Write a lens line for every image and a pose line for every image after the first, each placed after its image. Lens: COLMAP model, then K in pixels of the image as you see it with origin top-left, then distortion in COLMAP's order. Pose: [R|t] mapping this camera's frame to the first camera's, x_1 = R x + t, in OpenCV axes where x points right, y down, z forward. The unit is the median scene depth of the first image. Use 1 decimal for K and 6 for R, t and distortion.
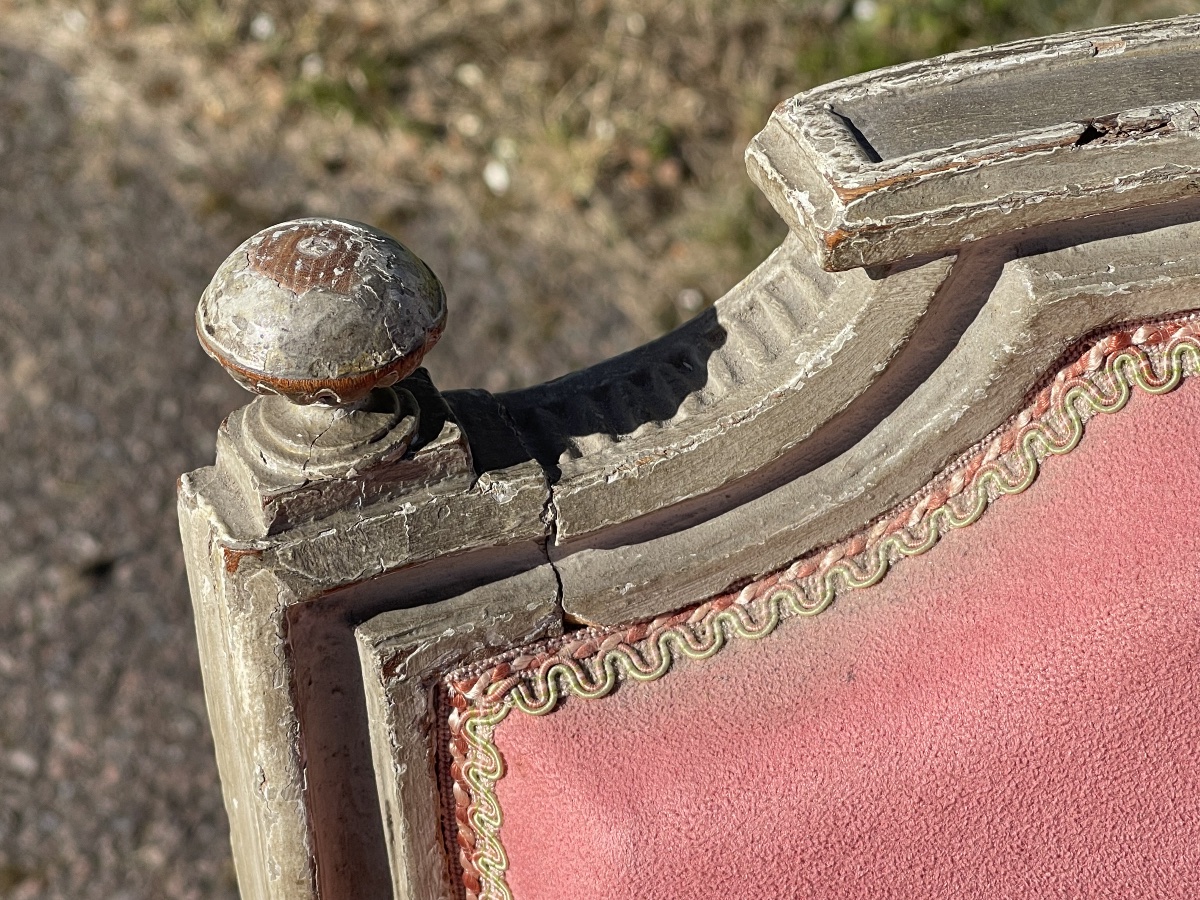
lens RADIAL K [[2935.6, 0, 599.0], [0, 2935.6, 450.3], [0, 0, 1]] dist [0.053818, 0.000000]
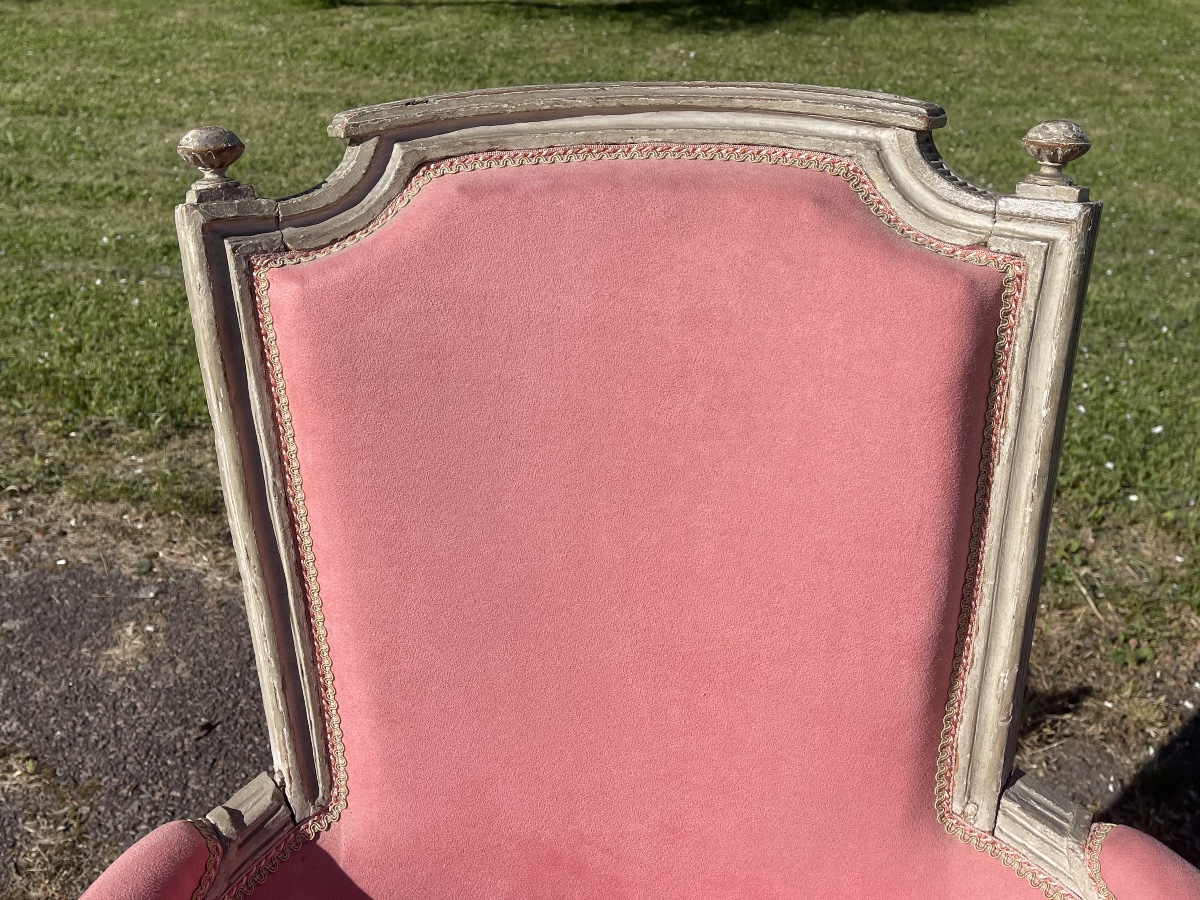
lens RADIAL K [[1152.6, 0, 602.0], [0, 1152.6, 449.3], [0, 0, 1]] dist [0.013546, 0.000000]
pose [[0.986611, -0.066678, 0.148840, 0.149967], [0.116399, 0.927118, -0.356234, 0.863960], [-0.114239, 0.368790, 0.922466, -0.293934]]
